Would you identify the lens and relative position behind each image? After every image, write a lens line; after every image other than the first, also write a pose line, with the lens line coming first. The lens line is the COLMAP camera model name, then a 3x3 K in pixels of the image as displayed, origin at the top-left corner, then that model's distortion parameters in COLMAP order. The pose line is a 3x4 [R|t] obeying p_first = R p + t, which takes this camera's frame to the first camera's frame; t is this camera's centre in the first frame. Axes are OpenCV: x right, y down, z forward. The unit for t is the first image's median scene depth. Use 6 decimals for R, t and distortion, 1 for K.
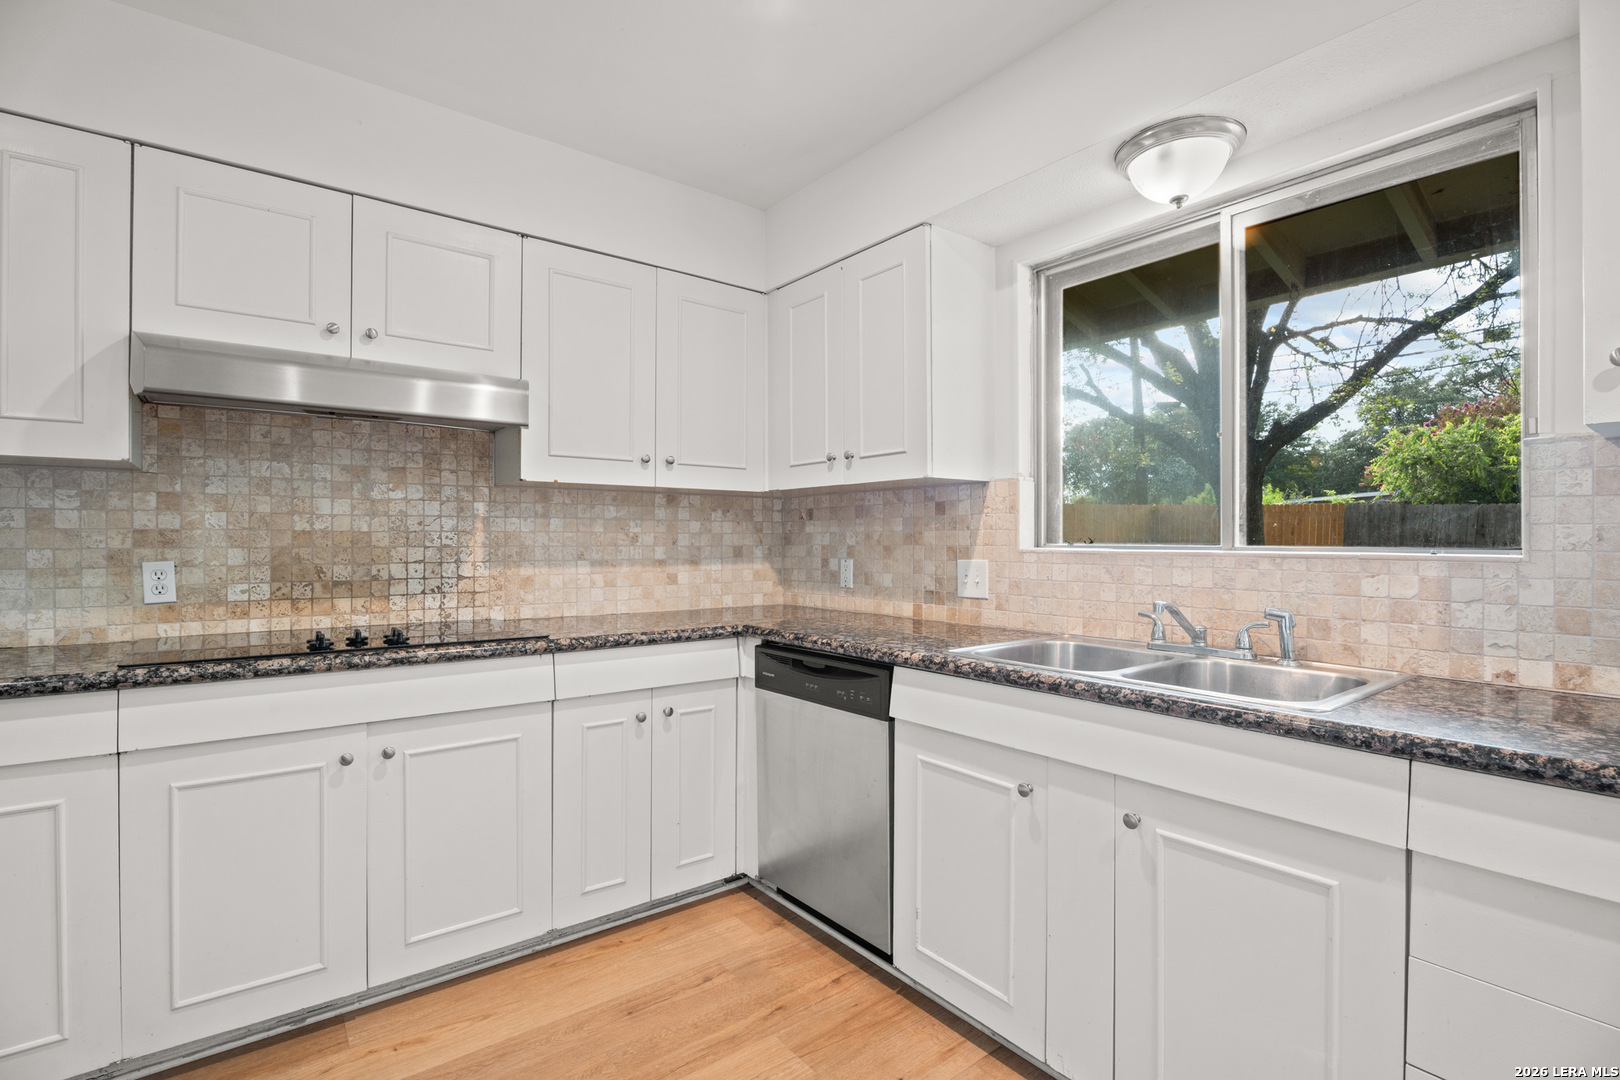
lens RADIAL K [[765.8, 0, 813.3], [0, 765.8, 539.2], [0, 0, 1]] dist [-0.008877, -0.000982]
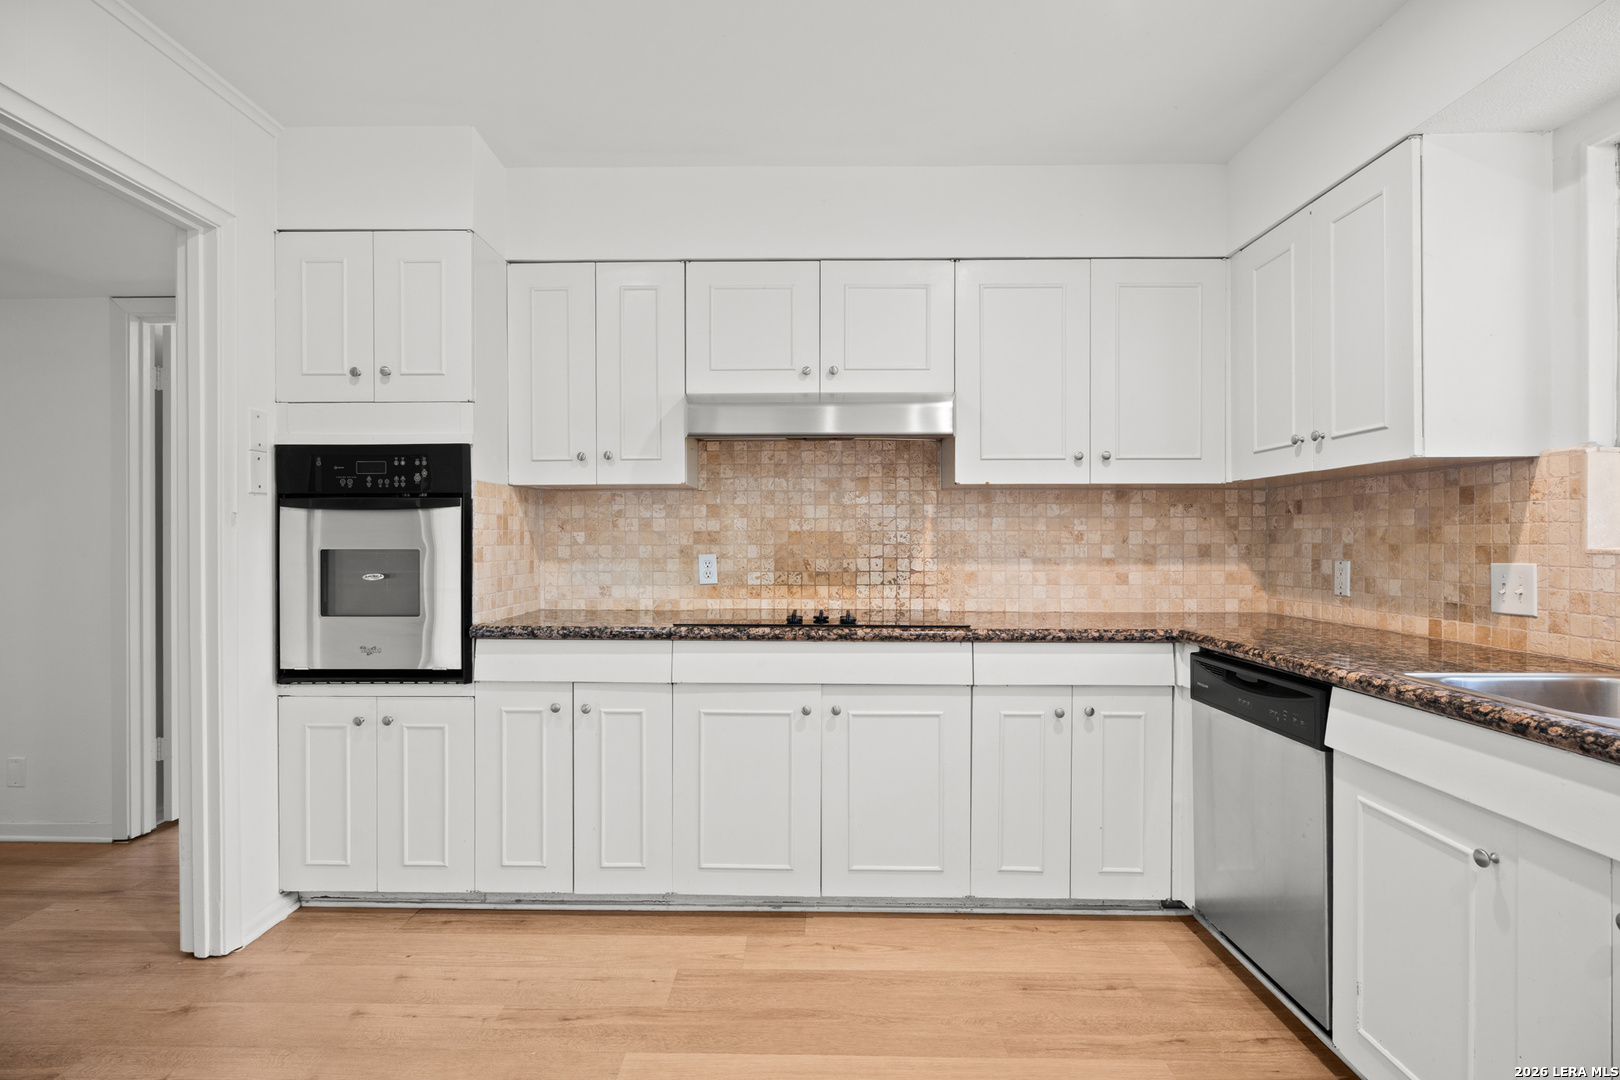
lens RADIAL K [[827.3, 0, 804.9], [0, 827.3, 539.8], [0, 0, 1]] dist [0.006197, 0.002519]
pose [[0.781715, -0.001633, -0.623633, 0.200154], [0.002654, 0.999996, 0.000709, 0.002020], [0.623630, -0.002209, 0.781717, -0.066738]]
